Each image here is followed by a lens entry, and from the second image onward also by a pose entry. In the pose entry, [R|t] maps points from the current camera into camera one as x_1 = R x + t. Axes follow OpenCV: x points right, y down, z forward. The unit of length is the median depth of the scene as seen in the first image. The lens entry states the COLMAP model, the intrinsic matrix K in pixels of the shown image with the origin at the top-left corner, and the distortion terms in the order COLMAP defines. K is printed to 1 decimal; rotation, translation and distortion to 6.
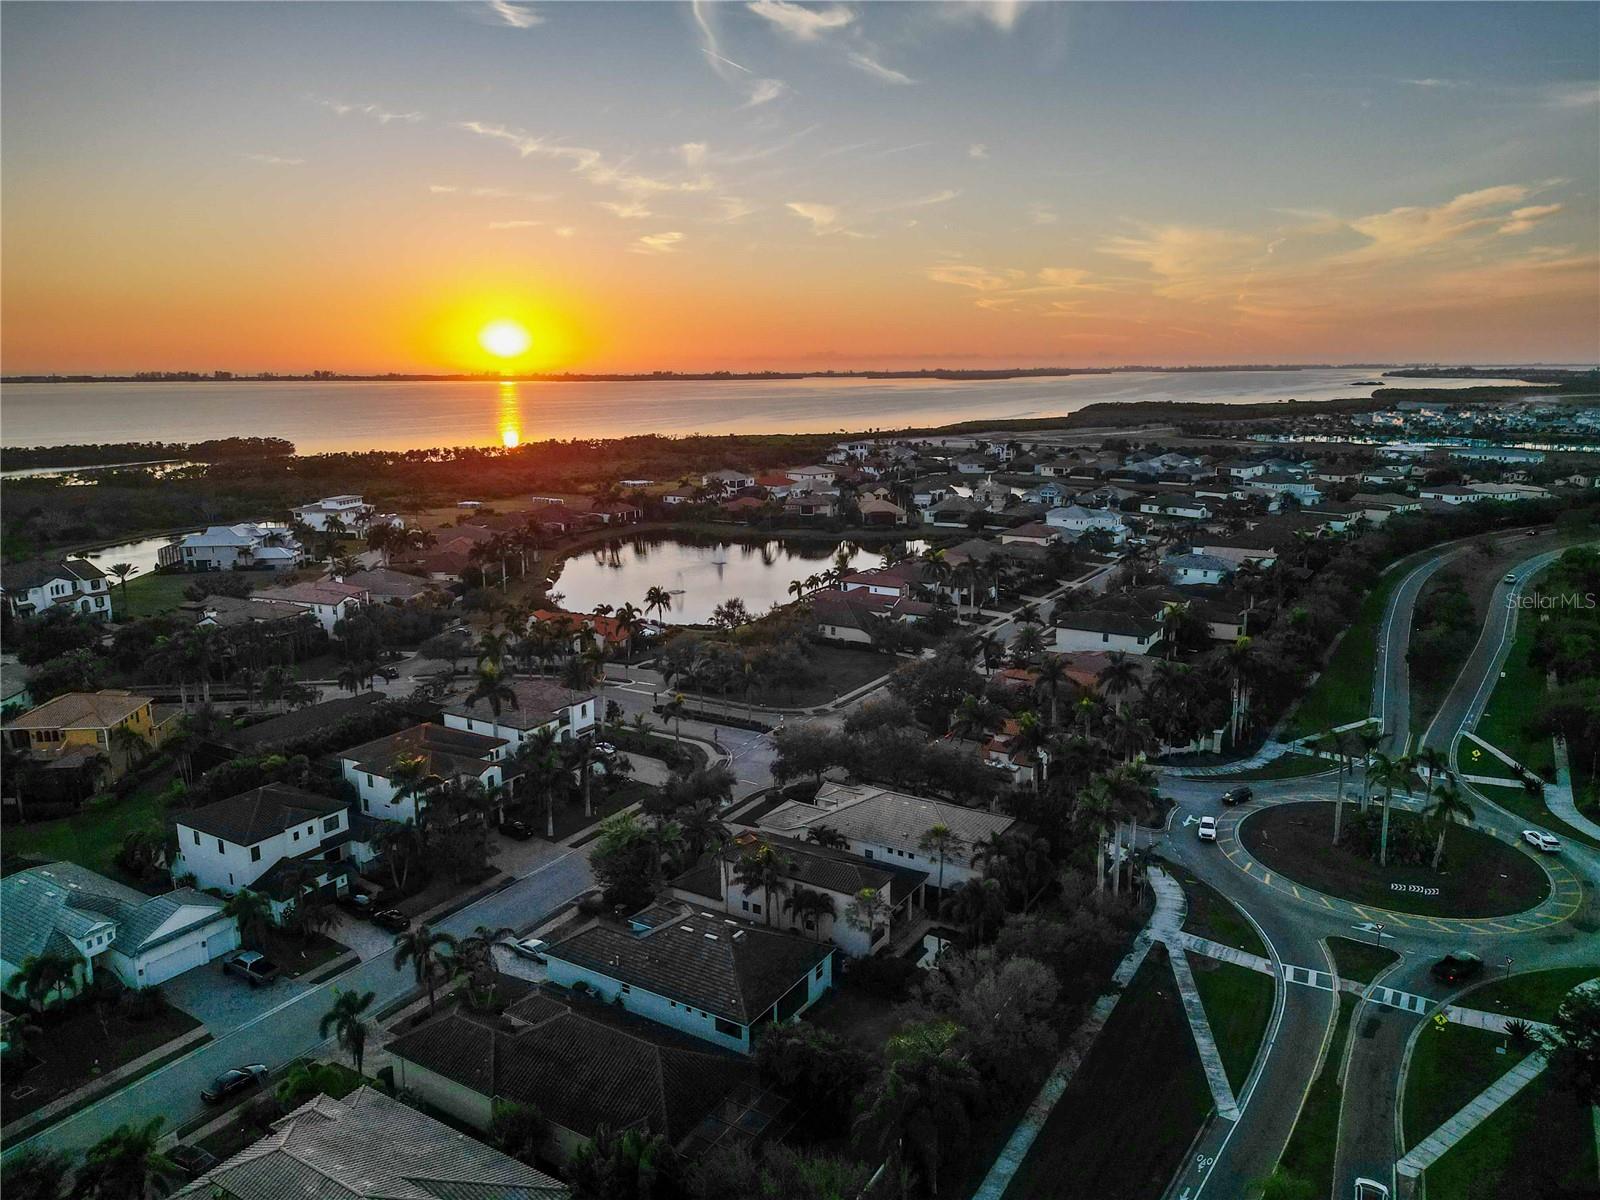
lens RADIAL K [[1120.7, 0, 800.0], [0, 1120.7, 600.0], [0, 0, 1]] dist [0.088922, -0.090997]
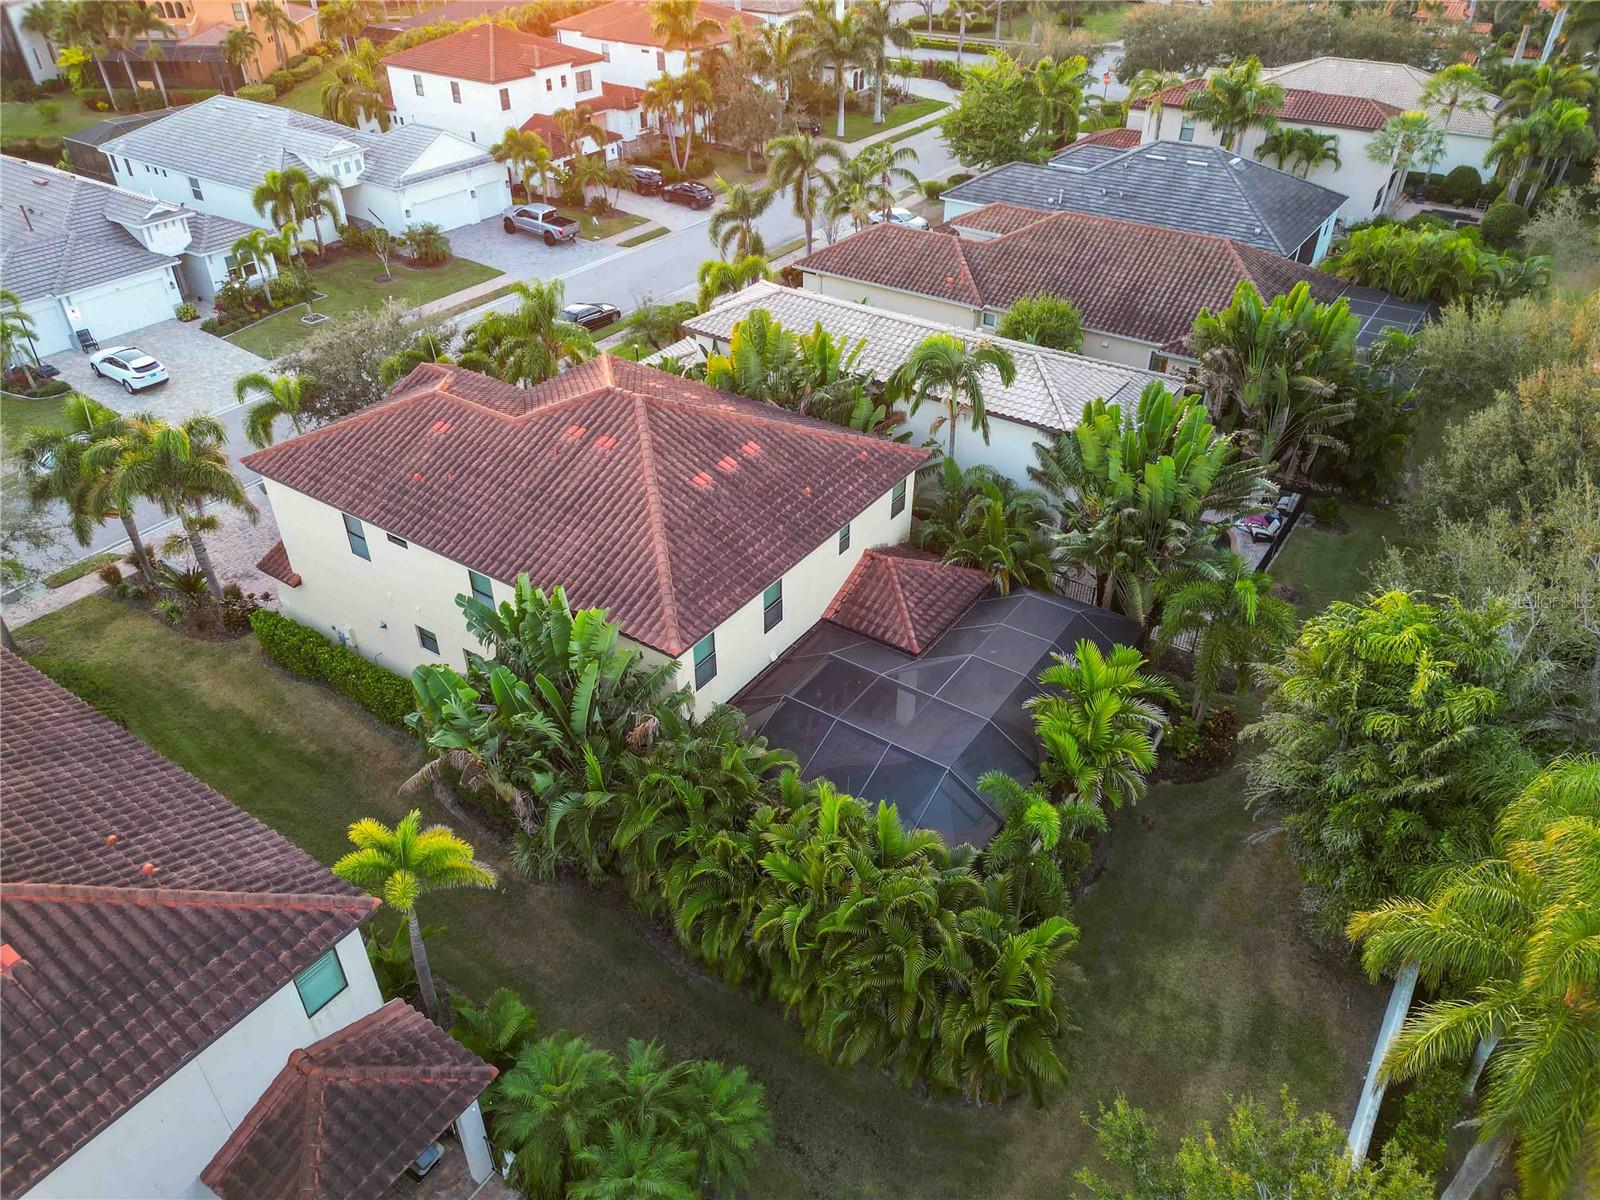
lens RADIAL K [[1120.7, 0, 800.0], [0, 1120.7, 600.0], [0, 0, 1]] dist [0.088922, -0.090997]
pose [[0.998848, 0.033130, -0.034721, -0.117814], [-0.016819, 0.919262, 0.393287, 0.109160], [0.044947, -0.392250, 0.918760, 0.089674]]
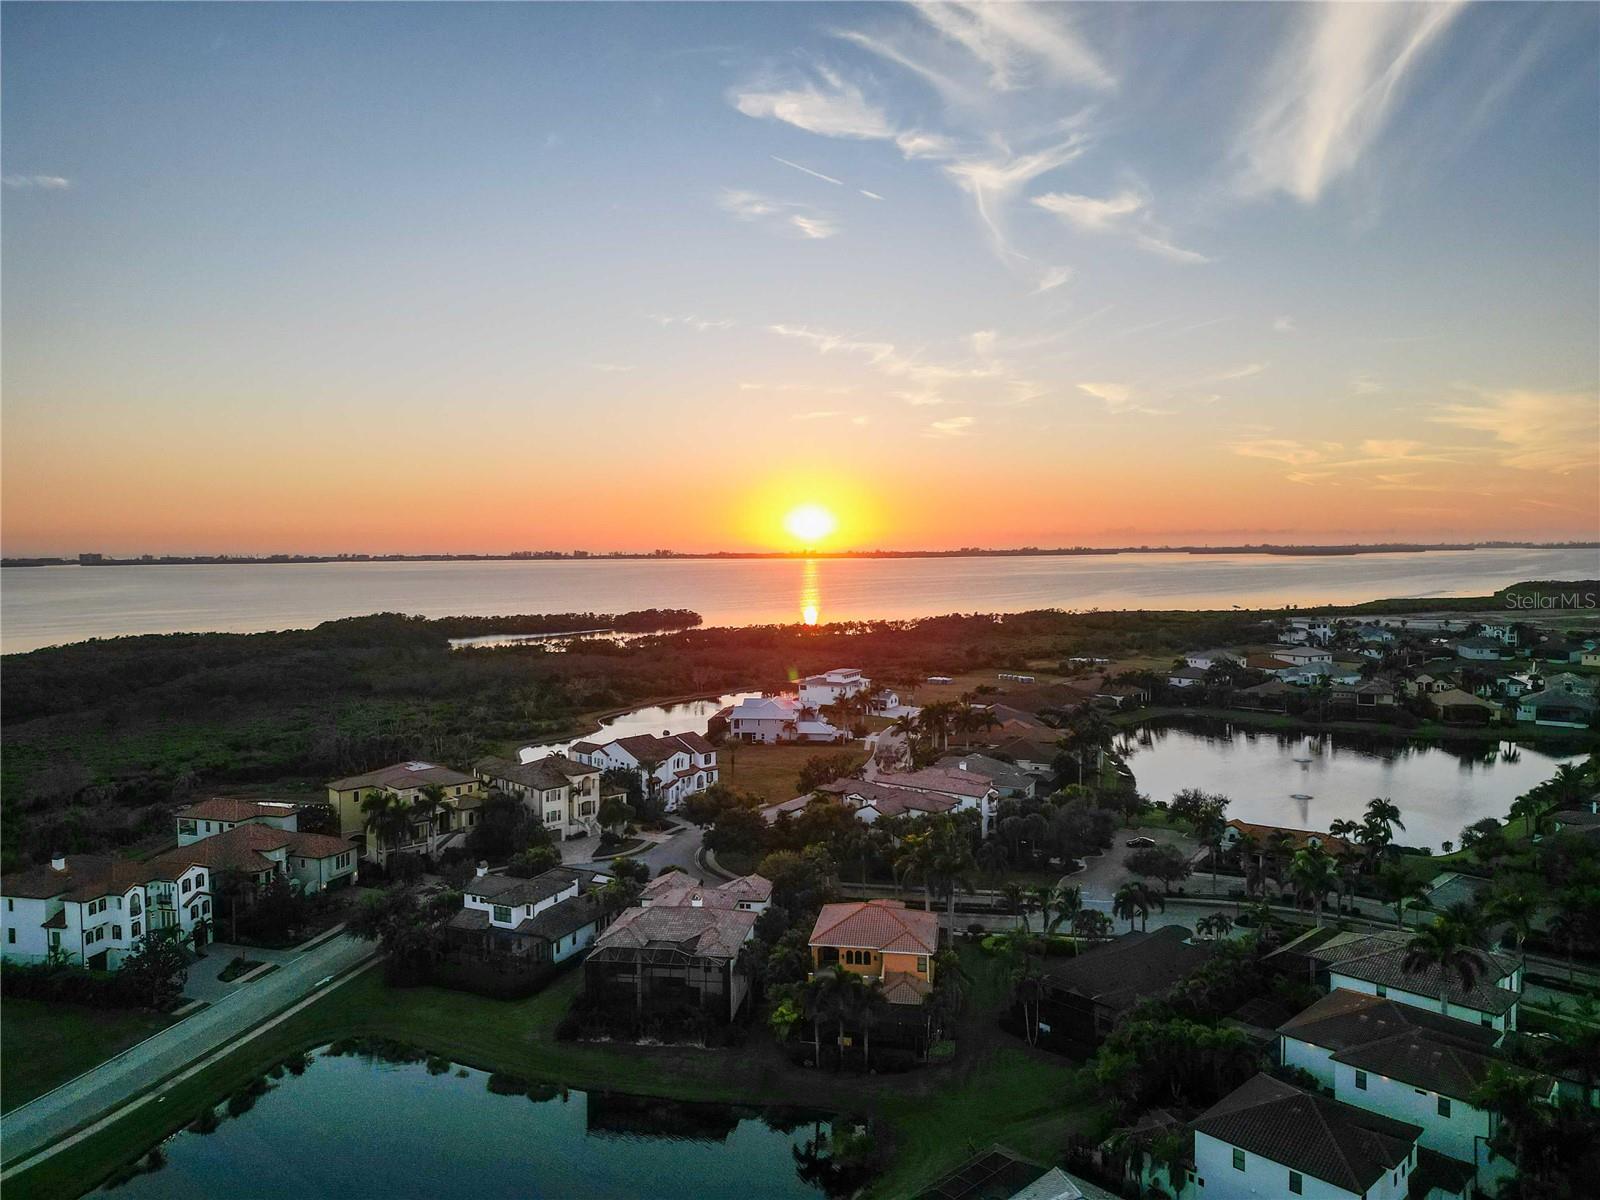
lens RADIAL K [[1120.7, 0, 800.0], [0, 1120.7, 600.0], [0, 0, 1]] dist [0.088922, -0.090997]
pose [[0.967212, 0.010554, -0.253751, -0.305617], [-0.049393, 0.987875, -0.147184, -0.010638], [0.249121, 0.154891, 0.956006, 0.090352]]
